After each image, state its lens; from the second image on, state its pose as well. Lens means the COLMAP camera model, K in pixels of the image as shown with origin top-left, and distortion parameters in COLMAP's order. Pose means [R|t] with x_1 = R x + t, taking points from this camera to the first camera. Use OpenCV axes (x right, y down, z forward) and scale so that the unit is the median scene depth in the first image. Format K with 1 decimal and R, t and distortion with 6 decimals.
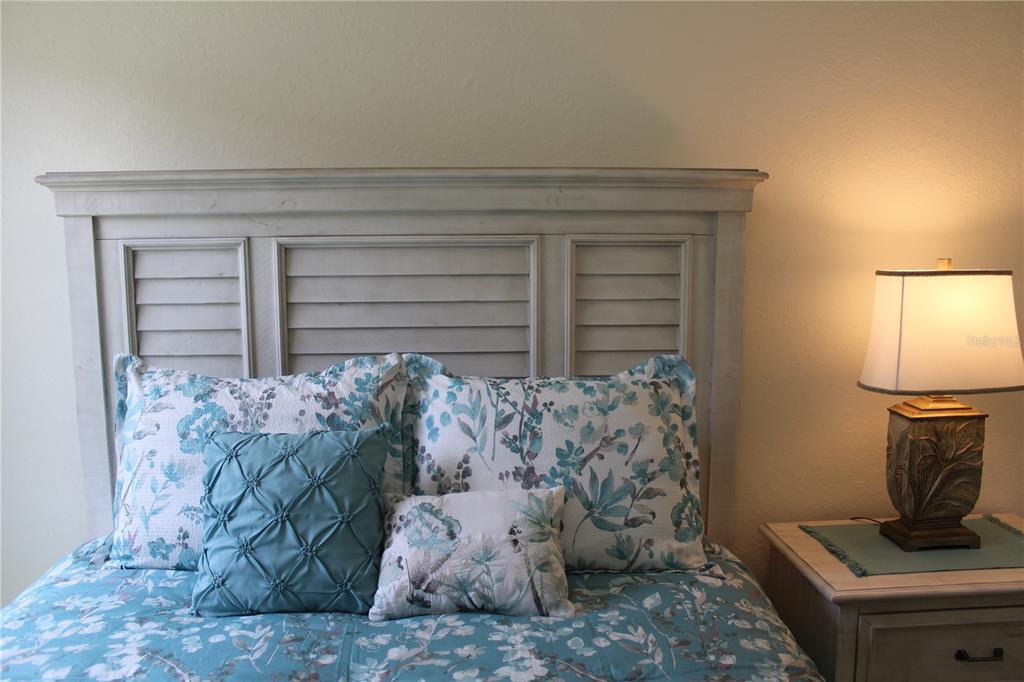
lens RADIAL K [[858.7, 0, 511.5], [0, 858.7, 338.0], [0, 0, 1]] dist [-0.162092, 0.142889]
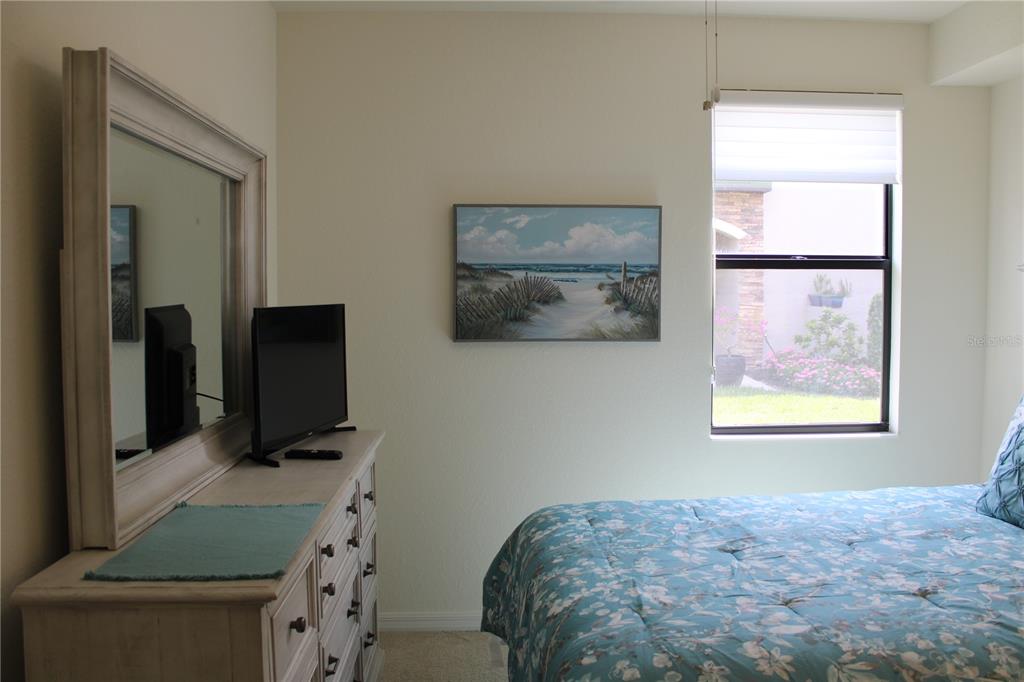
lens RADIAL K [[858.7, 0, 520.0], [0, 858.7, 341.4], [0, 0, 1]] dist [-0.162092, 0.142889]
pose [[0.029452, 0.060957, -0.997706, 1.167673], [-0.113038, 0.991939, 0.057268, -0.021657], [0.993154, 0.111092, 0.036105, -0.083555]]
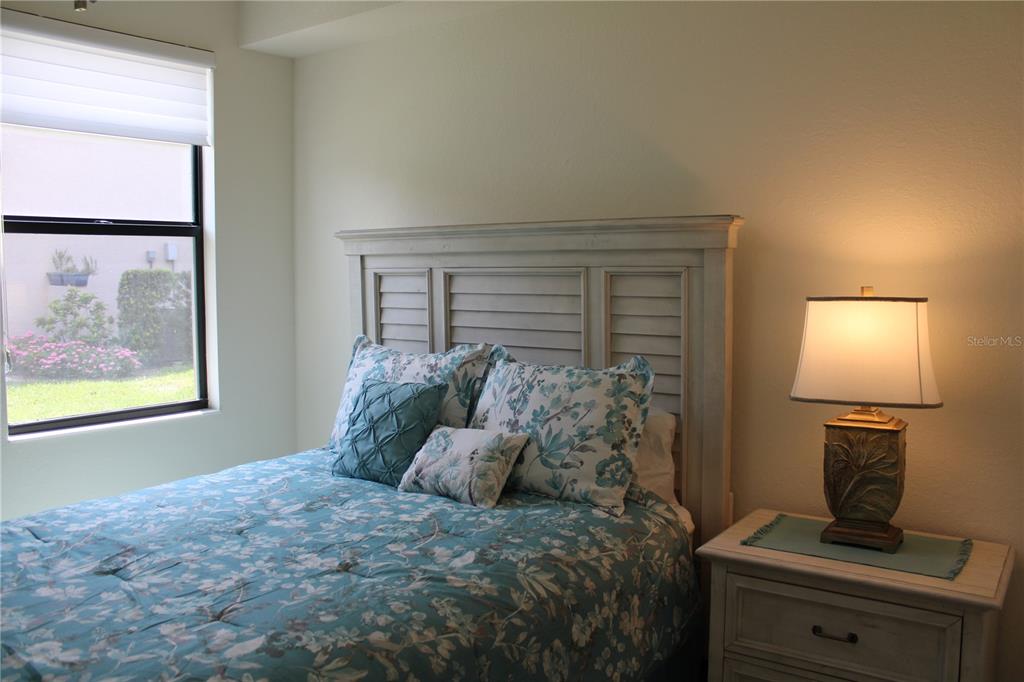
lens RADIAL K [[858.7, 0, 513.8], [0, 858.7, 336.1], [0, 0, 1]] dist [-0.162092, 0.142889]
pose [[0.782102, 0.049110, -0.621213, 0.916577], [-0.071339, 0.997392, -0.010966, 0.018775], [0.619054, 0.052894, 0.783565, -0.196311]]
